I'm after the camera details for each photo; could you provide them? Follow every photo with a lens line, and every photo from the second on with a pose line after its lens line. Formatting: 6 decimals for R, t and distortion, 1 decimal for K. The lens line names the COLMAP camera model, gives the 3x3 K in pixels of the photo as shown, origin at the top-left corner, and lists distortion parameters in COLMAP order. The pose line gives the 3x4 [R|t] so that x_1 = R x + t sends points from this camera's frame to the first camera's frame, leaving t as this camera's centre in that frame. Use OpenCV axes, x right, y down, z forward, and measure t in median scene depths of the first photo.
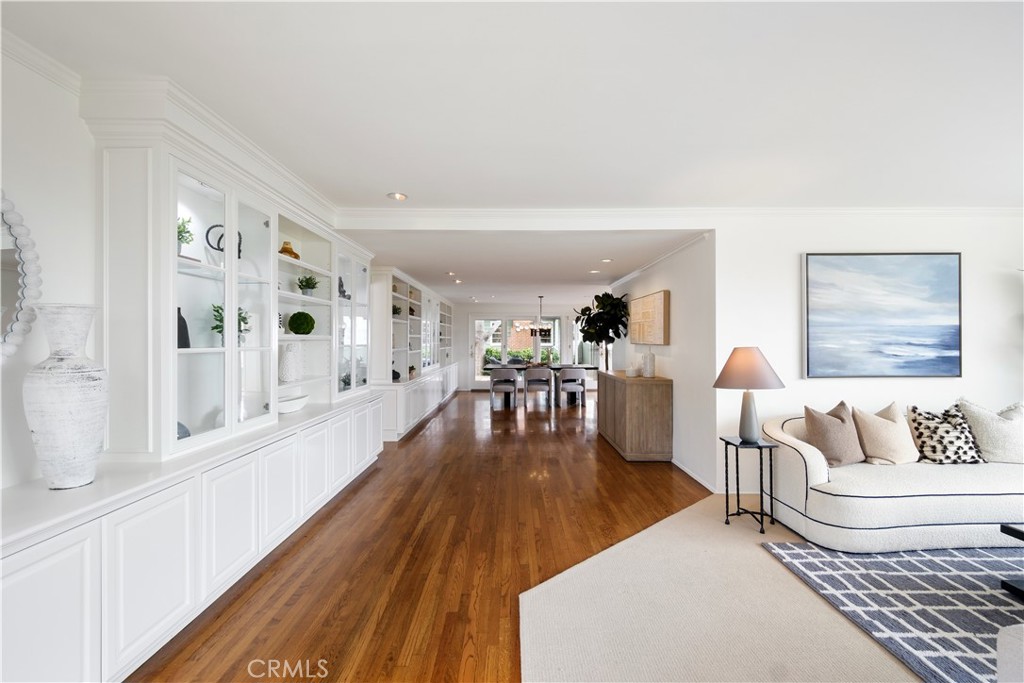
lens RADIAL K [[448.8, 0, 515.8], [0, 448.8, 341.1], [0, 0, 1]] dist [0.000568, -0.001265]
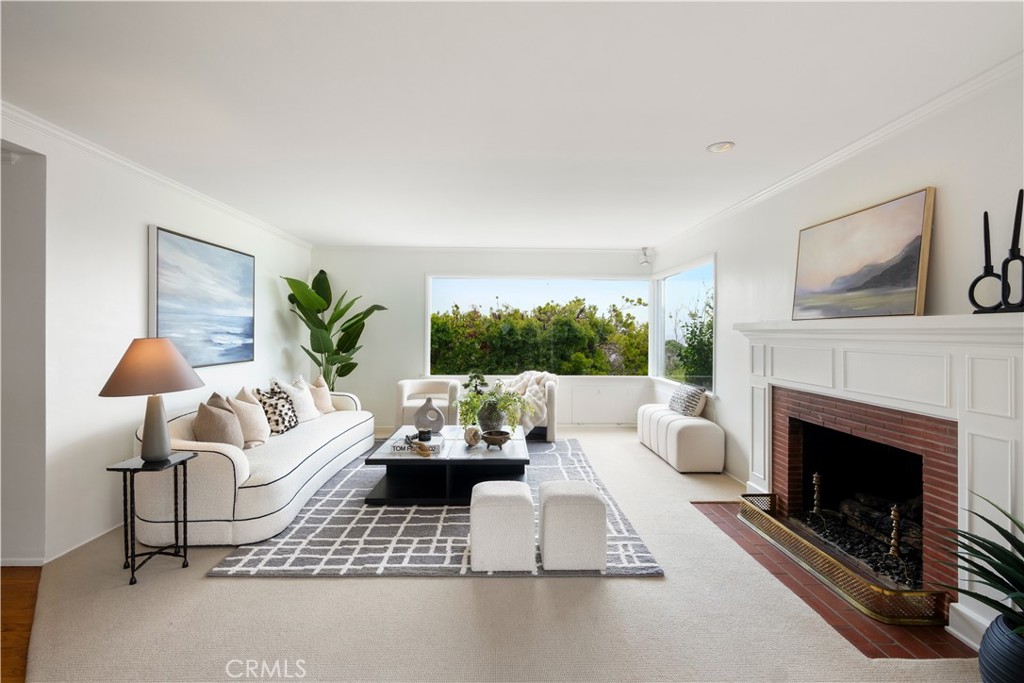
lens RADIAL K [[448.8, 0, 513.9], [0, 448.8, 335.0], [0, 0, 1]] dist [0.000568, -0.001265]
pose [[-0.014557, -0.007390, 0.999867, -0.254642], [-0.005031, 0.999961, 0.007318, 0.000100], [-0.999881, -0.004924, -0.014593, 0.402123]]
